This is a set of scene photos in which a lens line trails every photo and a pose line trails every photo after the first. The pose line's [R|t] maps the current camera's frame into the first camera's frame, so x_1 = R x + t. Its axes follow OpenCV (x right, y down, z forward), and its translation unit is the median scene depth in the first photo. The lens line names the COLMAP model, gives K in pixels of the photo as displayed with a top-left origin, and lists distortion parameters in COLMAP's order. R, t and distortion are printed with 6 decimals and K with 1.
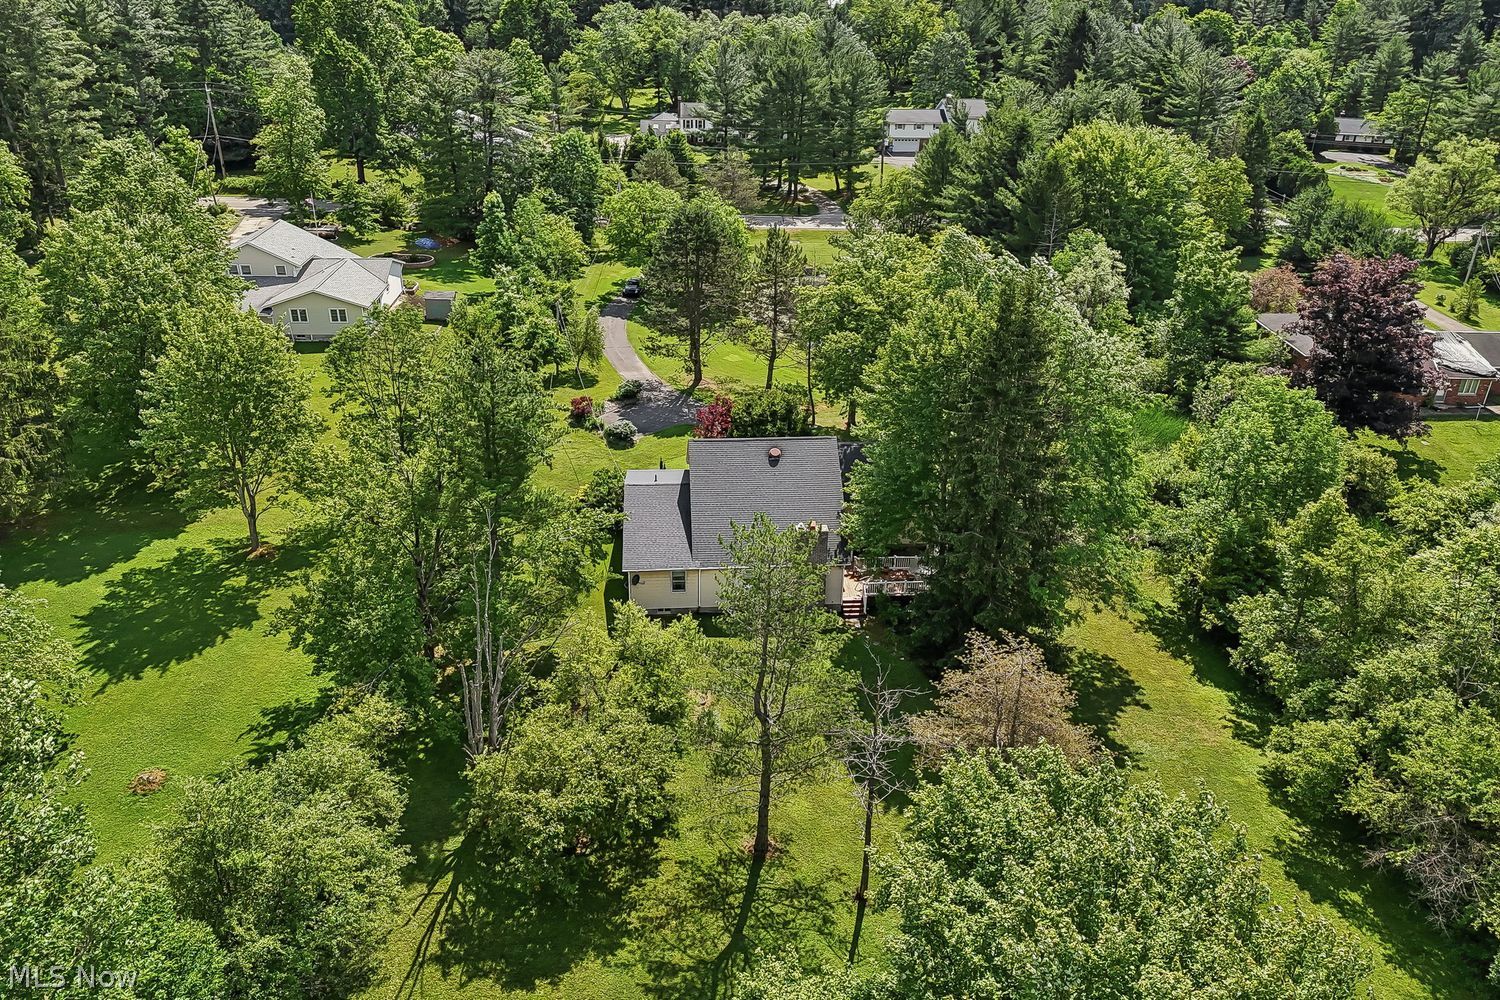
lens RADIAL K [[1066.3, 0, 750.0], [0, 1066.3, 500.0], [0, 0, 1]] dist [0.057188, -0.052811]
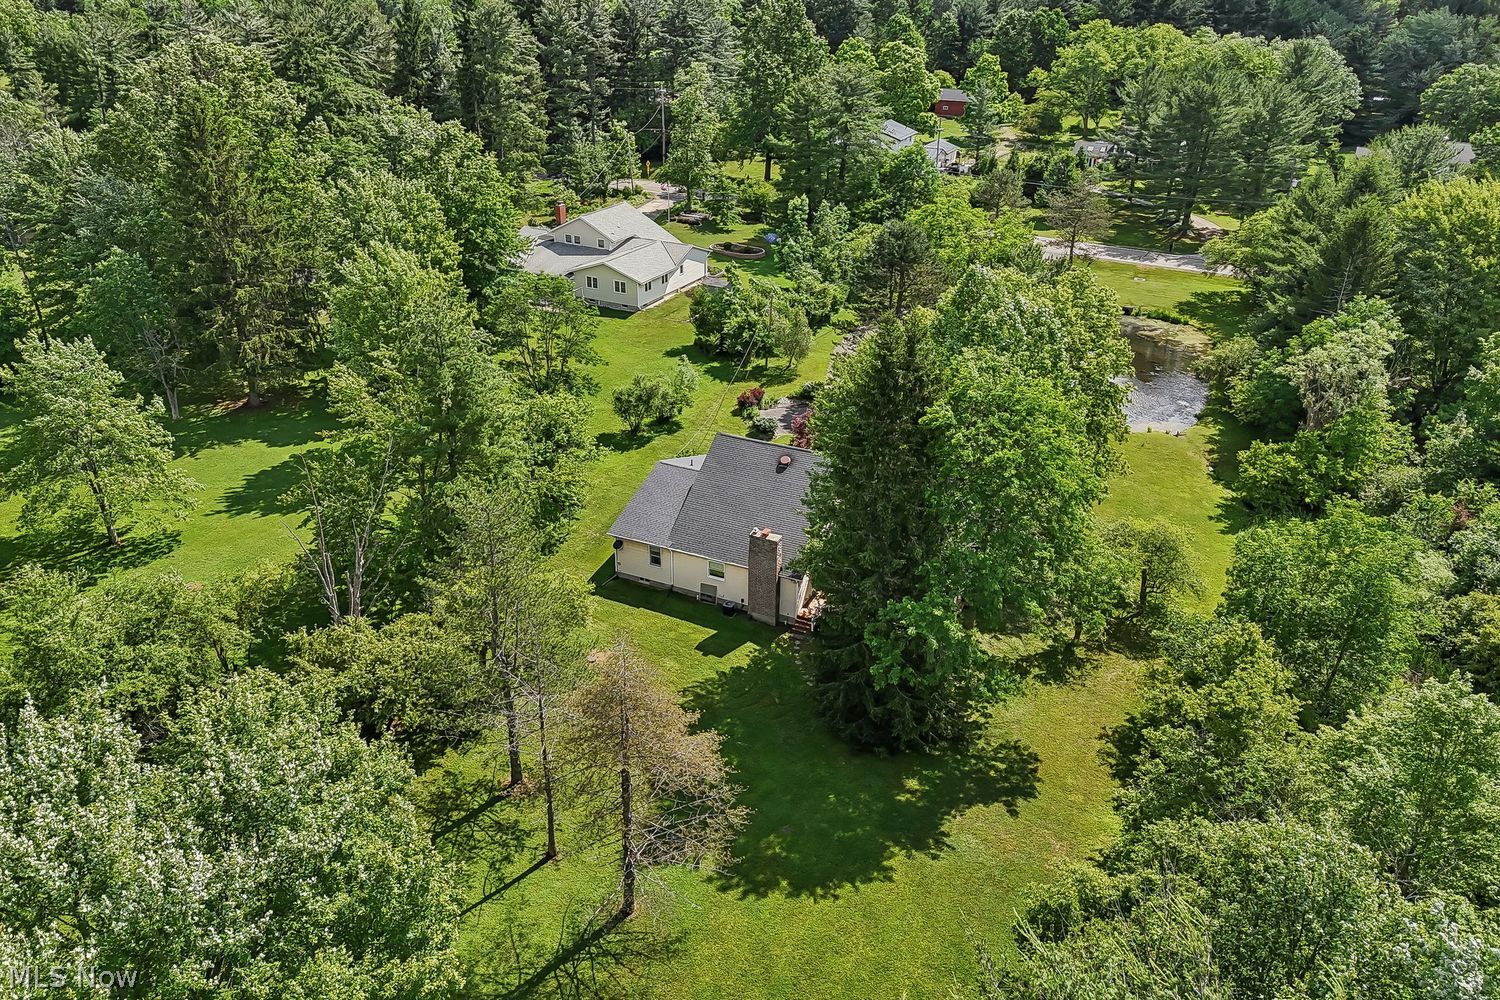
lens RADIAL K [[1066.3, 0, 750.0], [0, 1066.3, 500.0], [0, 0, 1]] dist [0.057188, -0.052811]
pose [[0.875757, 0.217869, -0.430794, 0.265761], [-0.223050, 0.974020, 0.039162, -0.023922], [0.428134, 0.061792, 0.901600, 0.040178]]
